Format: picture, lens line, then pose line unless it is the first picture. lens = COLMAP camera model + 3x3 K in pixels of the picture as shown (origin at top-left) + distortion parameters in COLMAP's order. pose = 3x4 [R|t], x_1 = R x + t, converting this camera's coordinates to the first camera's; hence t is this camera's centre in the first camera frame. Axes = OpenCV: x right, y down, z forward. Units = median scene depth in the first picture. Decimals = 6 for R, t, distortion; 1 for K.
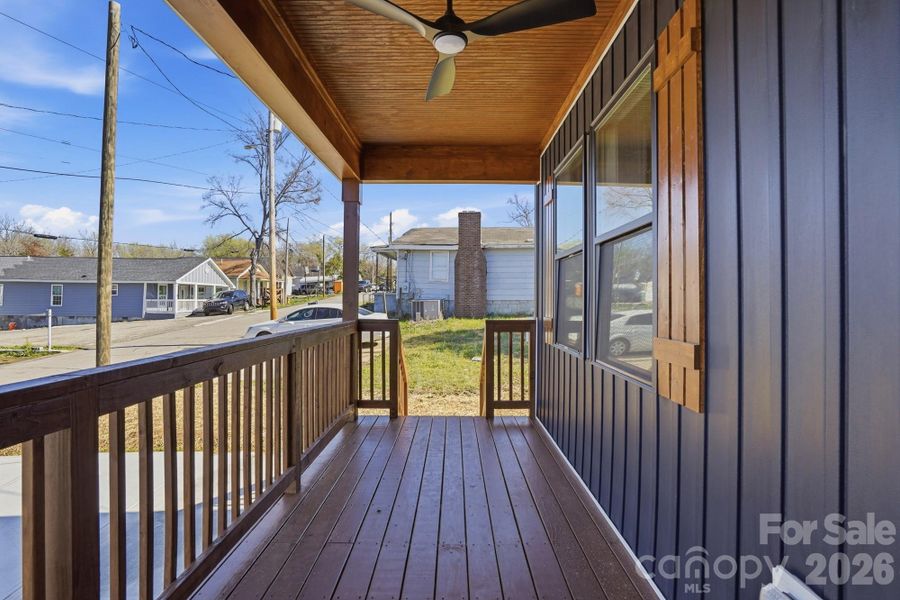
lens RADIAL K [[430.5, 0, 451.0], [0, 430.5, 295.0], [0, 0, 1]] dist [-0.056751, 0.024424]
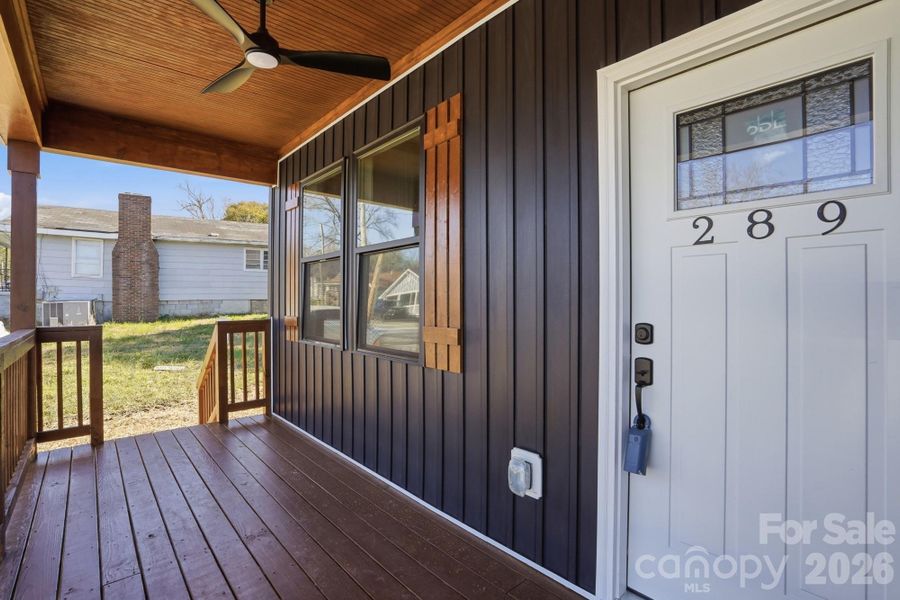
lens RADIAL K [[419.7, 0, 453.9], [0, 419.7, 300.6], [0, 0, 1]] dist [-0.053726, 0.021939]
pose [[0.748887, -0.011700, 0.662594, -0.141946], [0.000934, 0.999862, 0.016600, -0.002904], [-0.662697, -0.011813, 0.748795, -0.039322]]
